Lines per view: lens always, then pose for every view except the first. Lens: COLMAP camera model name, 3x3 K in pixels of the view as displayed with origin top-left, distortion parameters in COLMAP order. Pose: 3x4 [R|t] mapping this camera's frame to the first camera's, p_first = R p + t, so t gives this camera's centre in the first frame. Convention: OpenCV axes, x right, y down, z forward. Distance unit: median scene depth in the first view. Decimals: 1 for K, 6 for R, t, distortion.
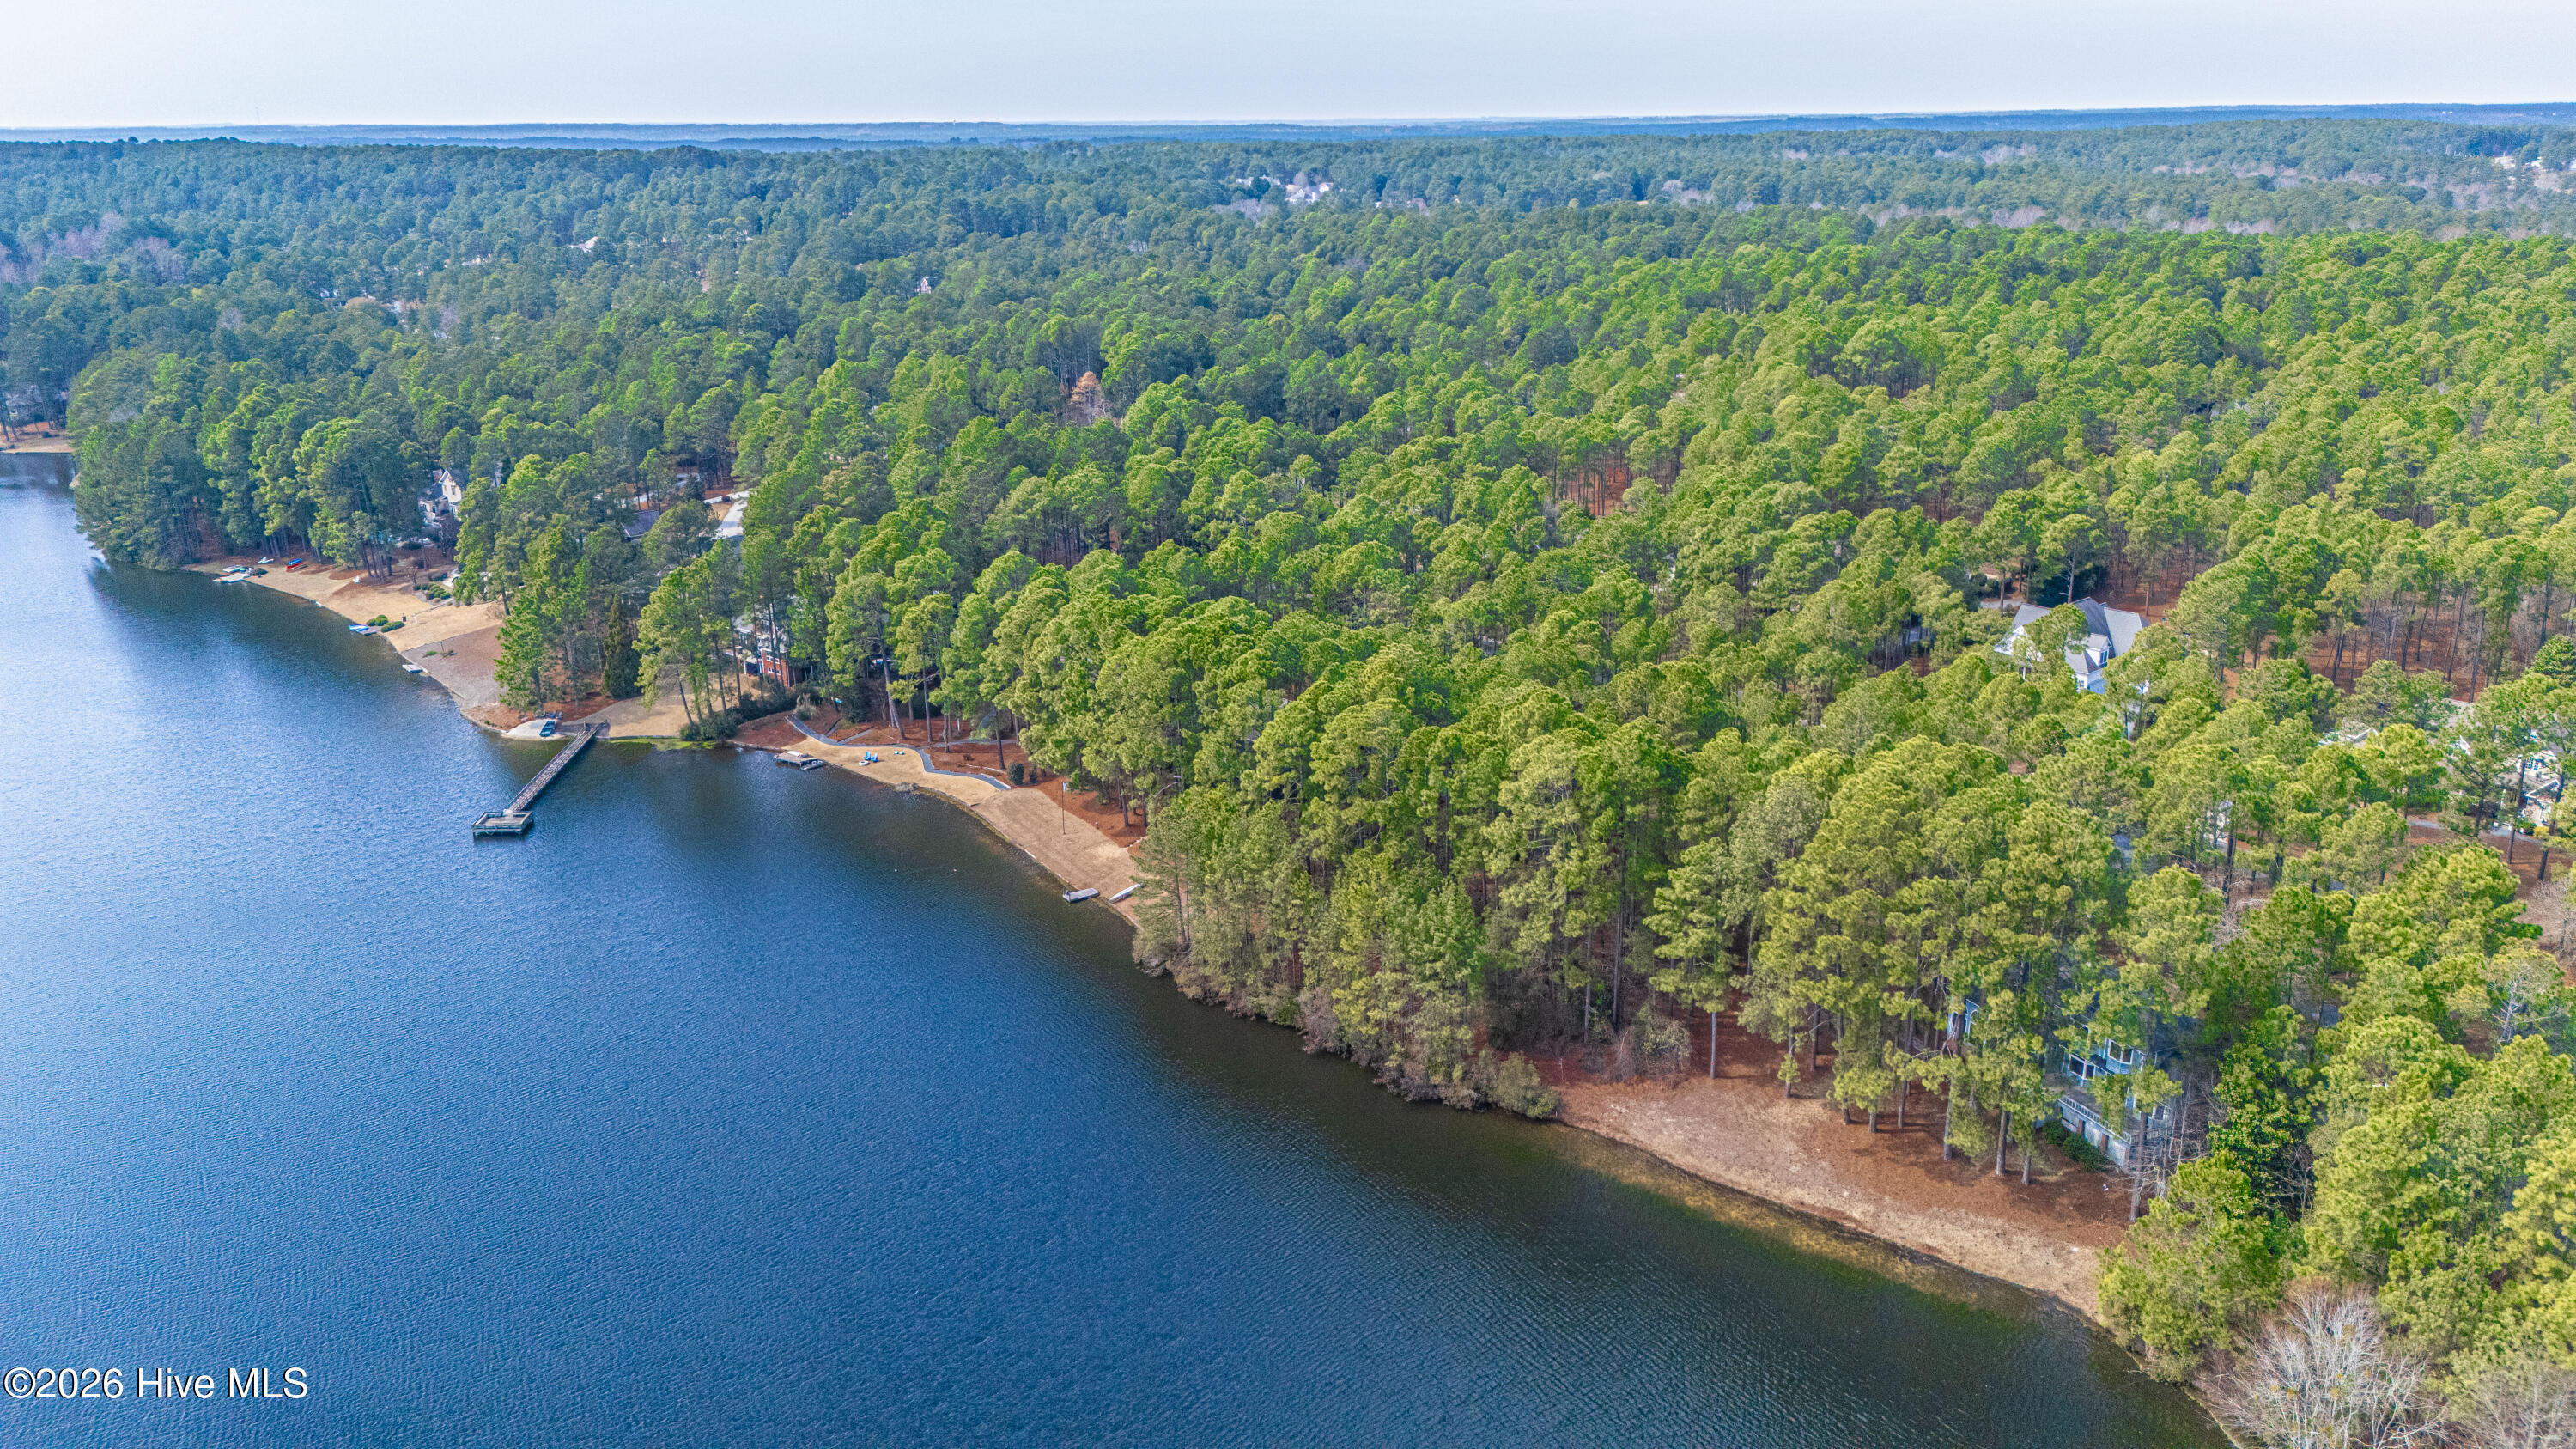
lens RADIAL K [[1910.7, 0, 1288.0], [0, 1910.7, 724.5], [0, 0, 1]] dist [0.115791, -0.136395]
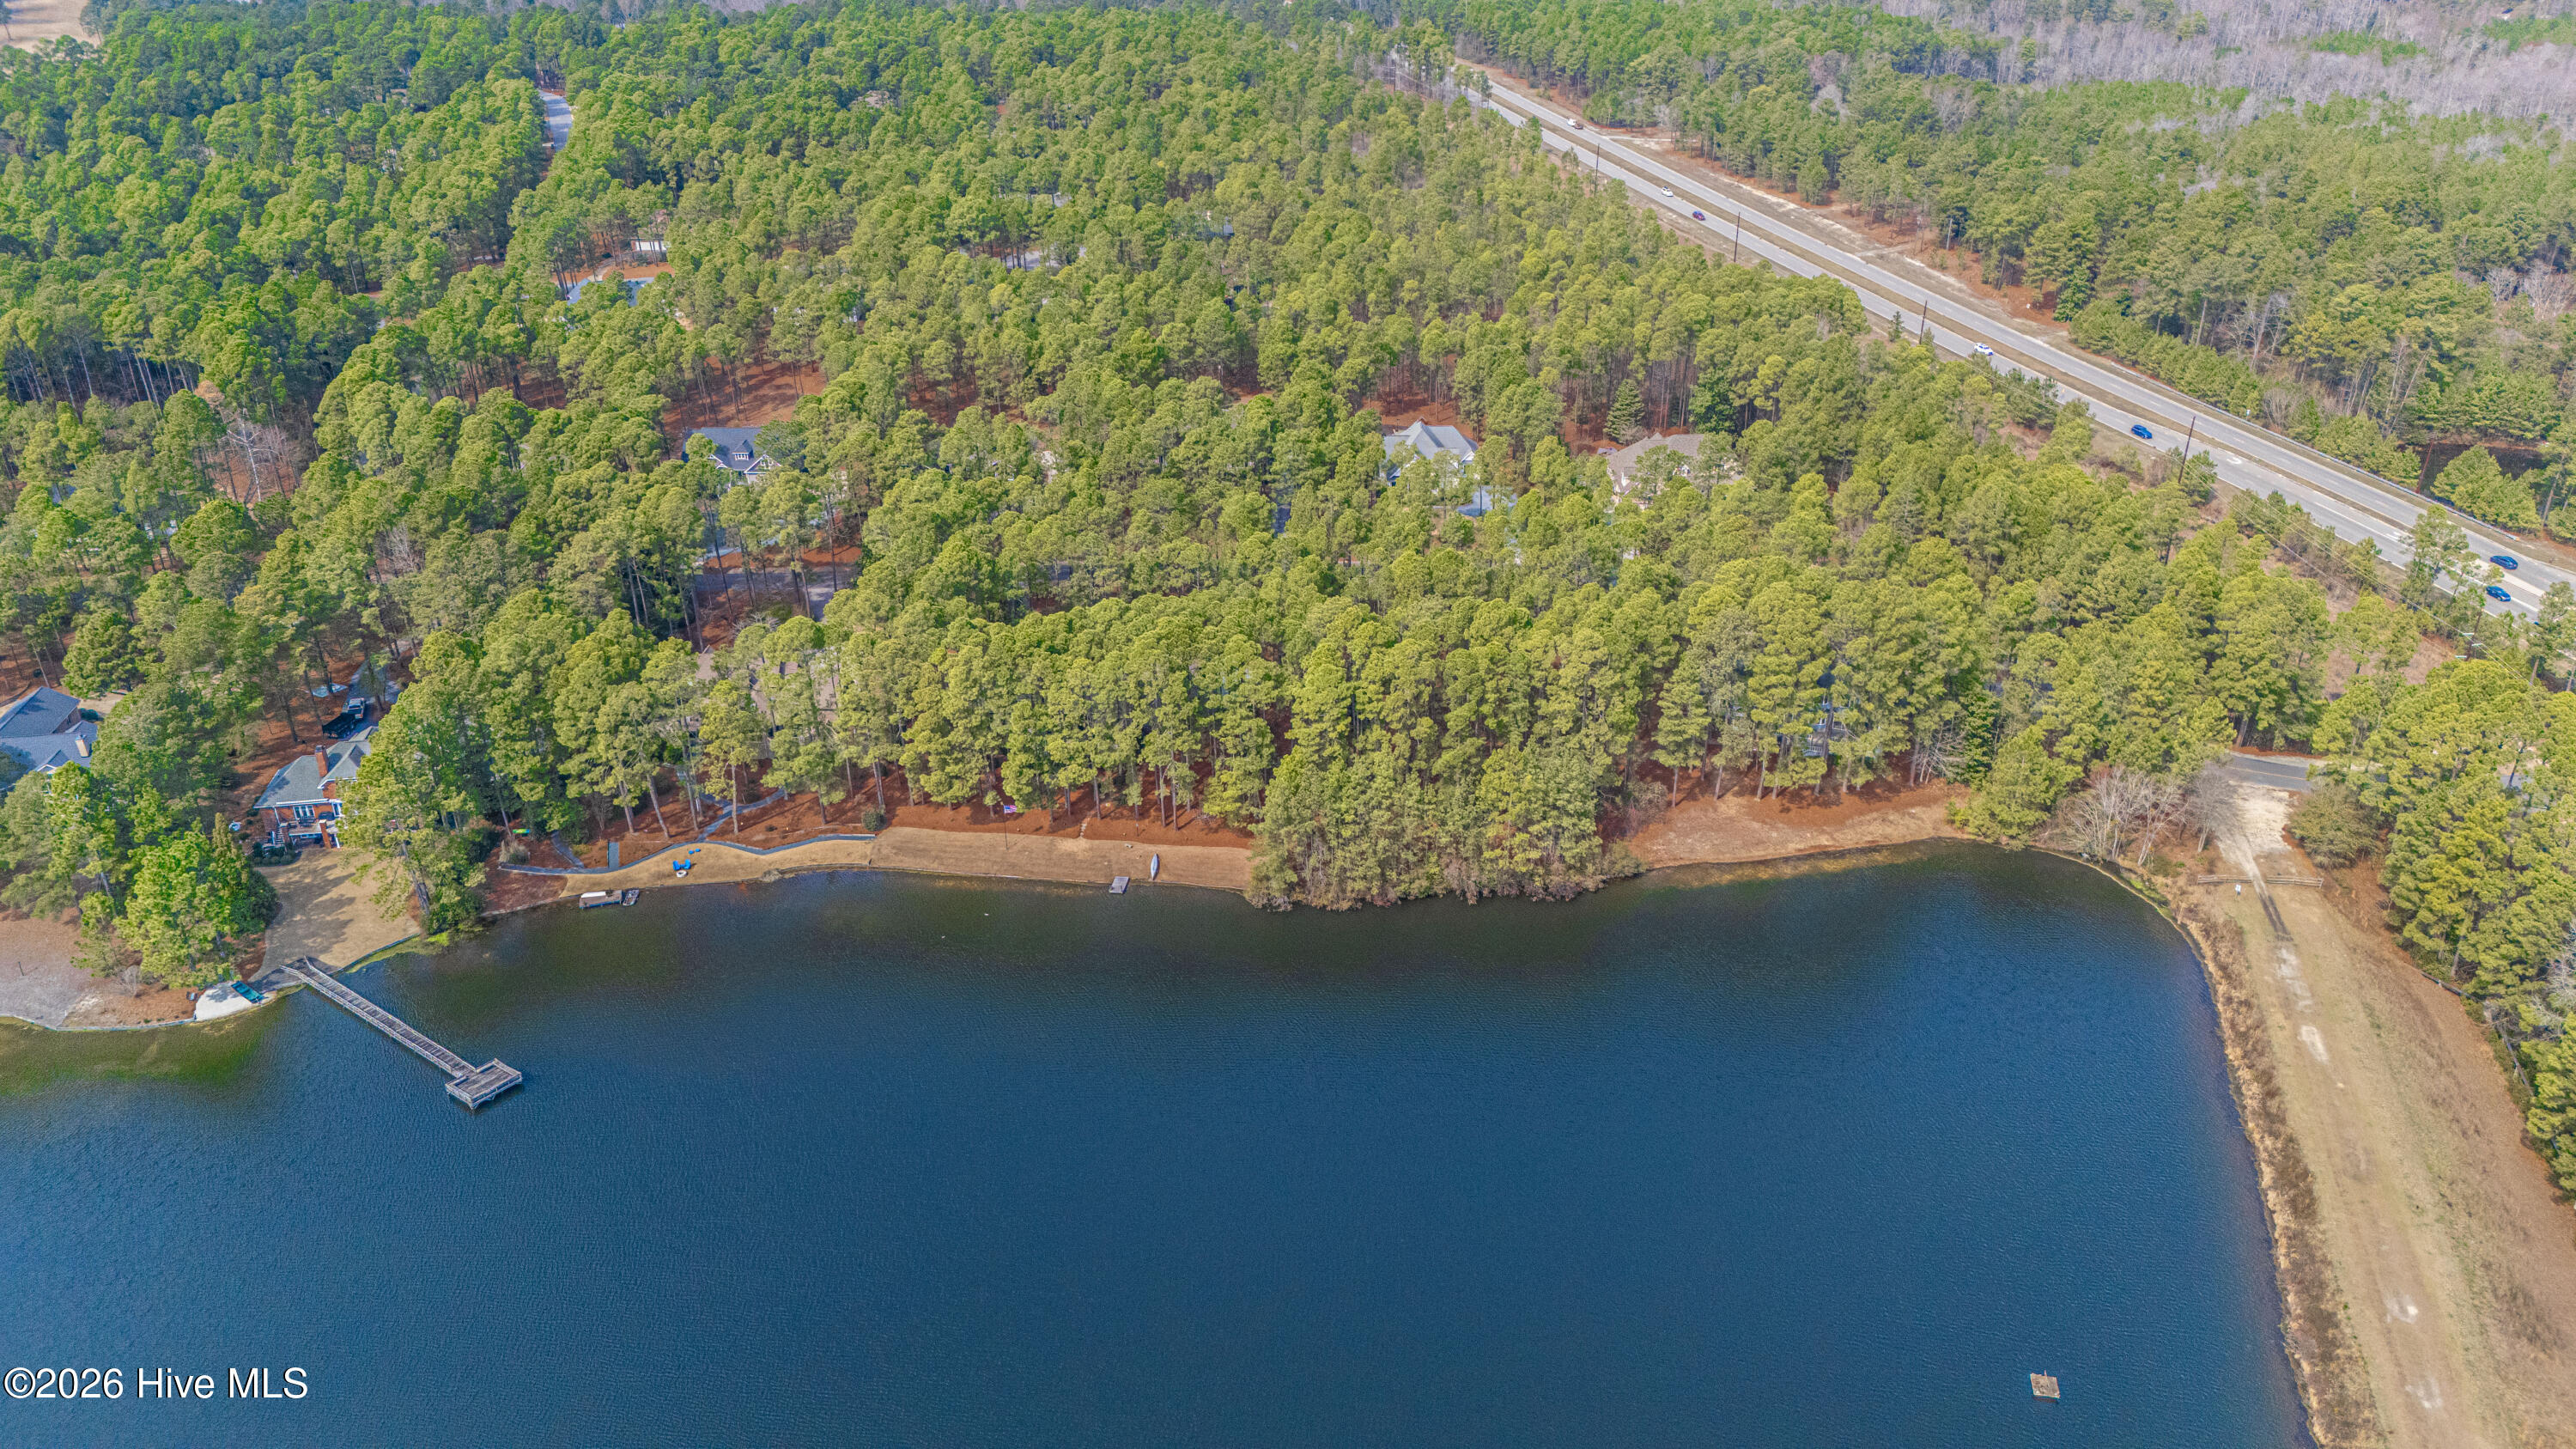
lens RADIAL K [[1910.7, 0, 1288.0], [0, 1910.7, 724.5], [0, 0, 1]] dist [0.115791, -0.136395]
pose [[0.642641, -0.335108, 0.688996, -0.998878], [0.234827, 0.942145, 0.239205, -0.317614], [-0.729293, 0.008072, 0.684154, 0.151499]]
